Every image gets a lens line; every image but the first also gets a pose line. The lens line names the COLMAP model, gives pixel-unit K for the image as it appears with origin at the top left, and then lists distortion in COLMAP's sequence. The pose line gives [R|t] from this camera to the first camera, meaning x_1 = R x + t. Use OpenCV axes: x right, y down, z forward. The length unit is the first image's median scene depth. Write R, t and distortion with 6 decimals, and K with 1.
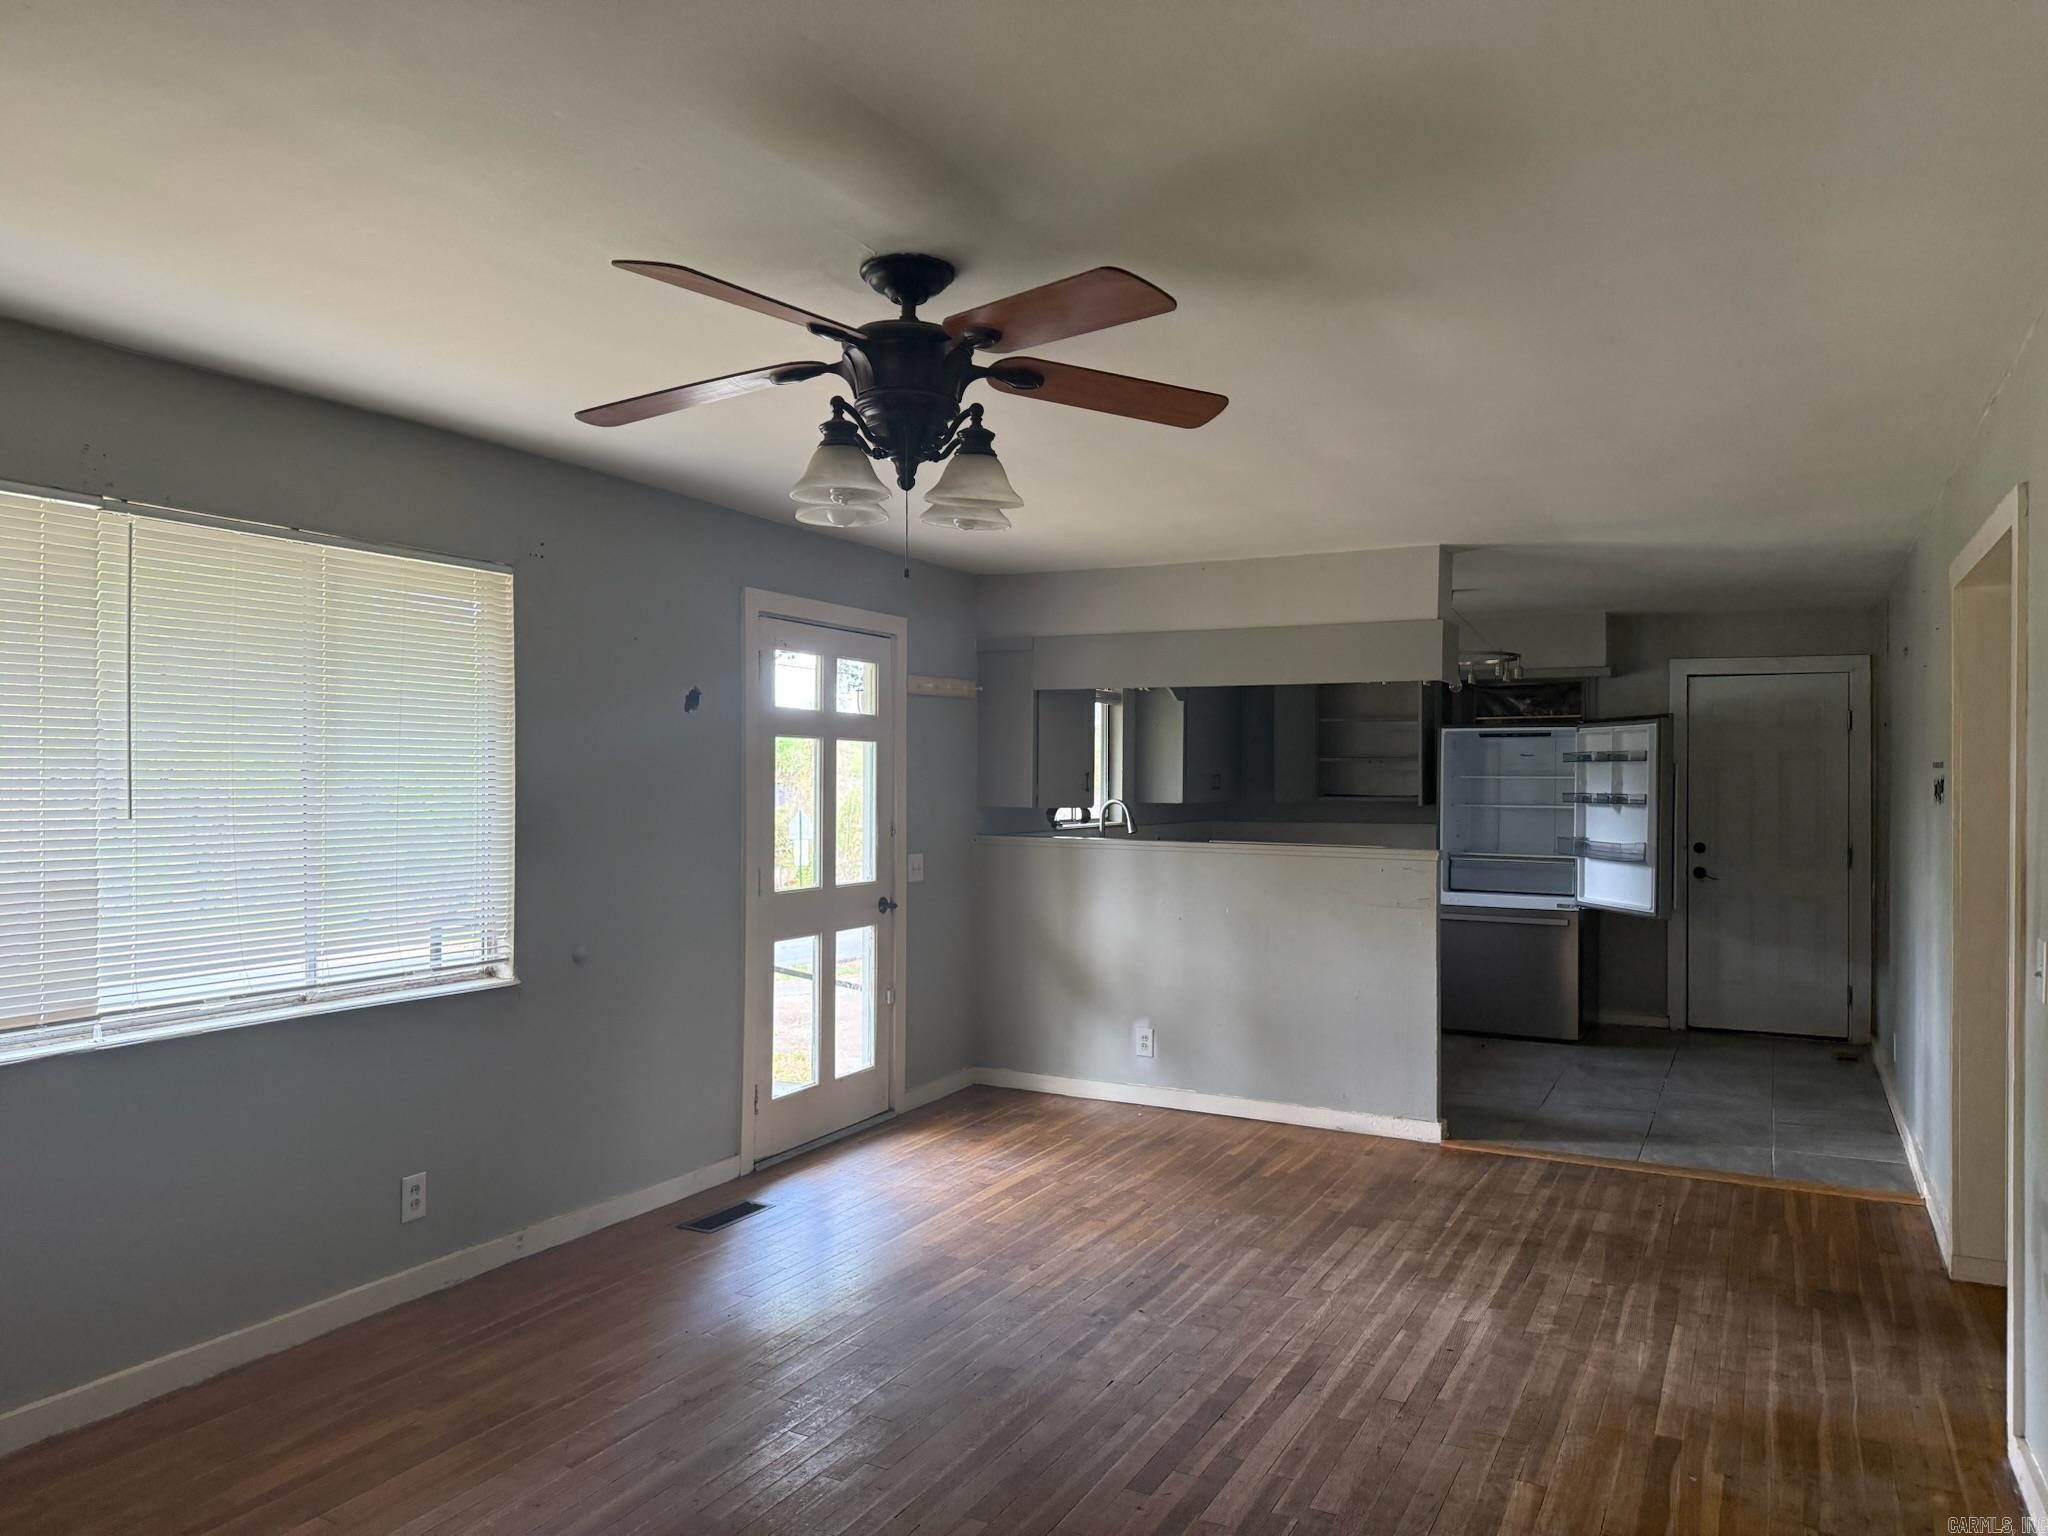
lens RADIAL K [[1438.7, 0, 1045.0], [0, 1438.7, 771.4], [0, 0, 1]] dist [0.063189, -0.080358]
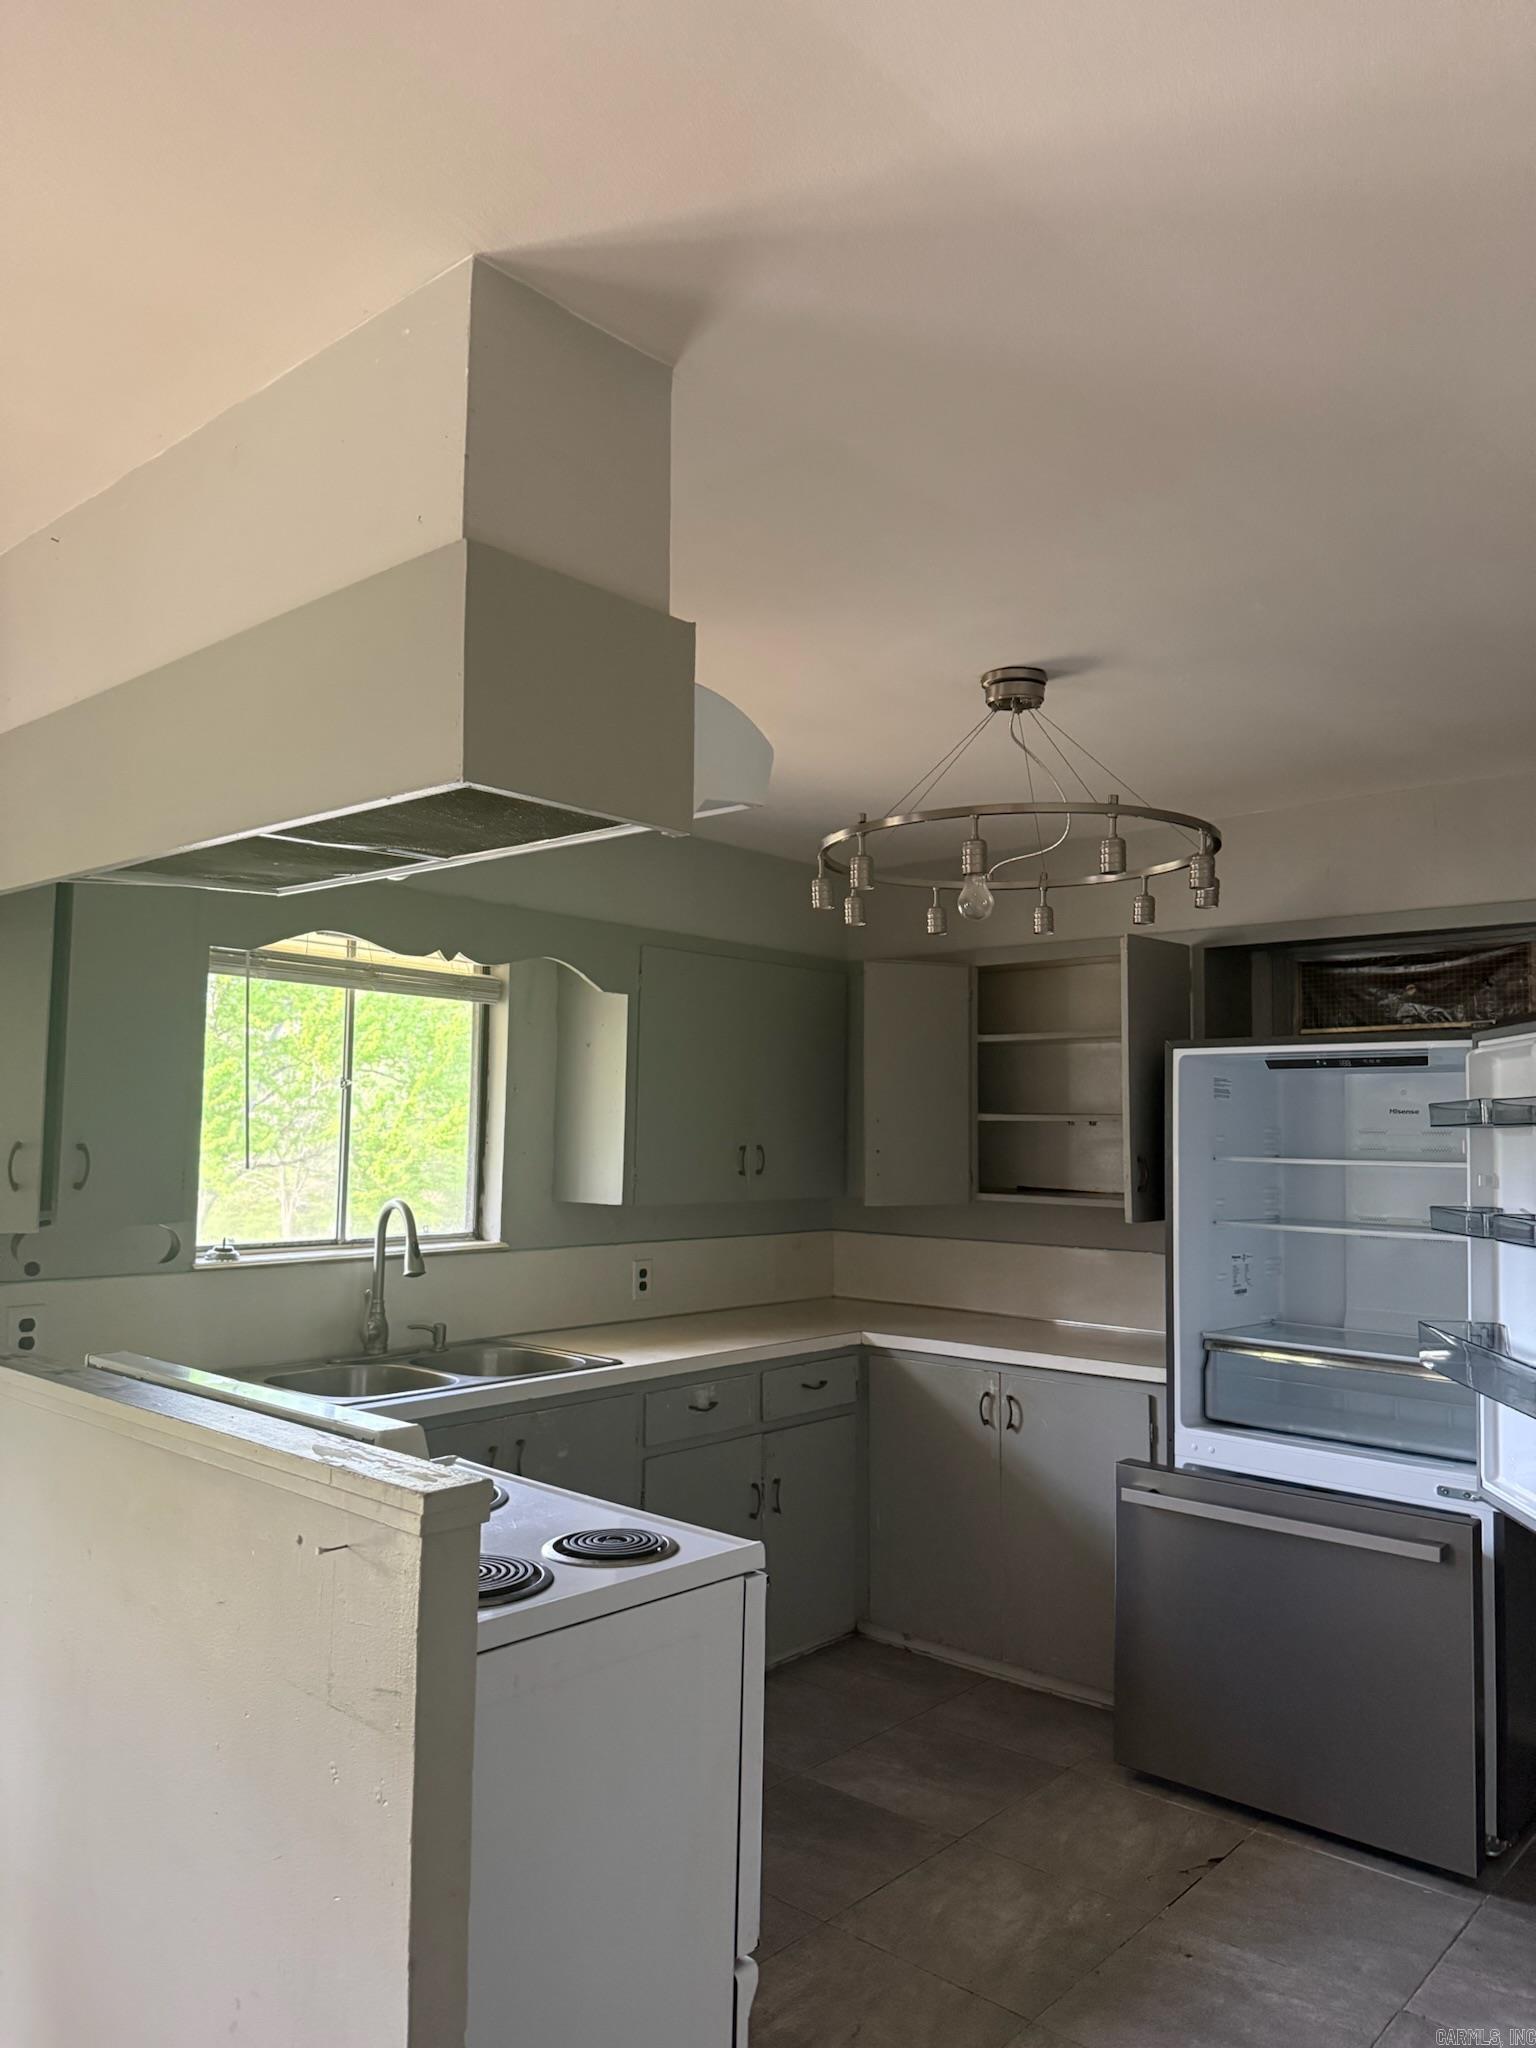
lens RADIAL K [[1438.7, 0, 784.9], [0, 1438.7, 1030.8], [0, 0, 1]] dist [0.063189, -0.080358]
pose [[0.969457, -0.012675, -0.244933, 0.508587], [-0.005776, 0.997207, -0.074466, -0.002181], [0.245193, 0.073606, 0.966676, 1.015188]]
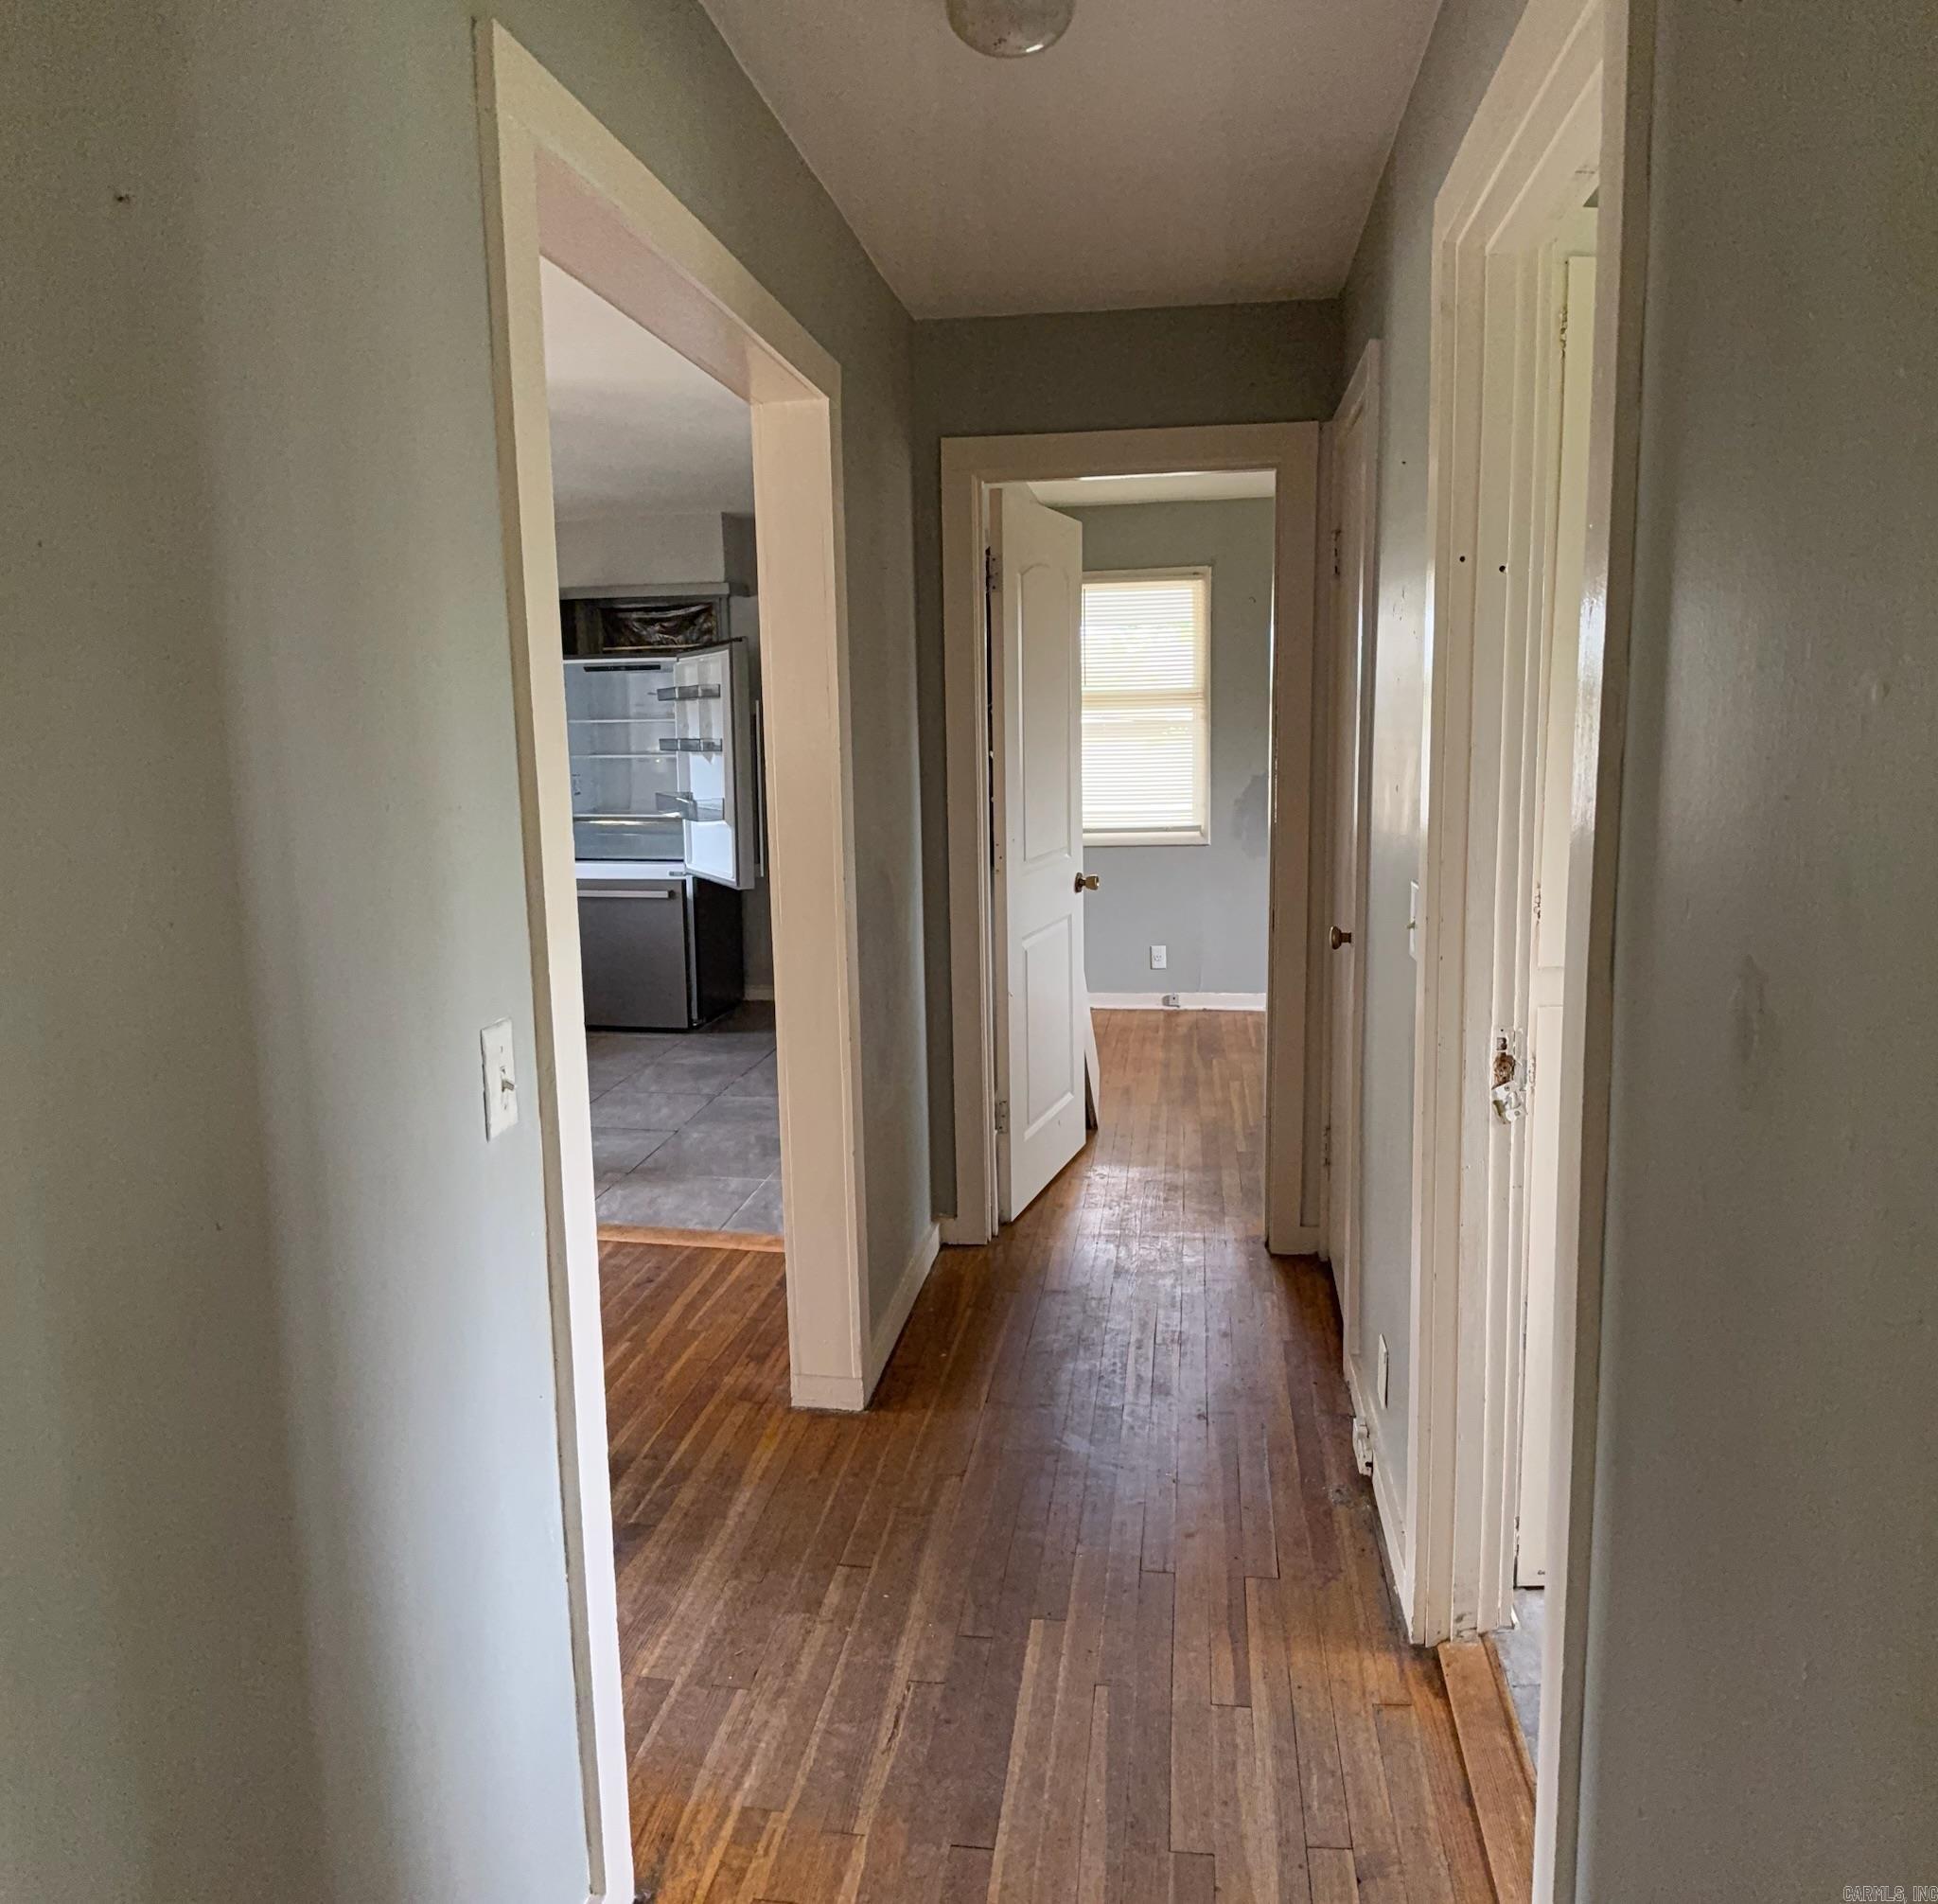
lens RADIAL K [[1438.8, 0, 973.0], [0, 1438.8, 955.1], [0, 0, 1]] dist [0.010323, 0.000737]
pose [[0.949407, -0.076093, 0.304692, 0.477032], [0.025743, 0.985794, 0.165974, 0.009325], [-0.312993, -0.149733, 0.937878, 0.296441]]
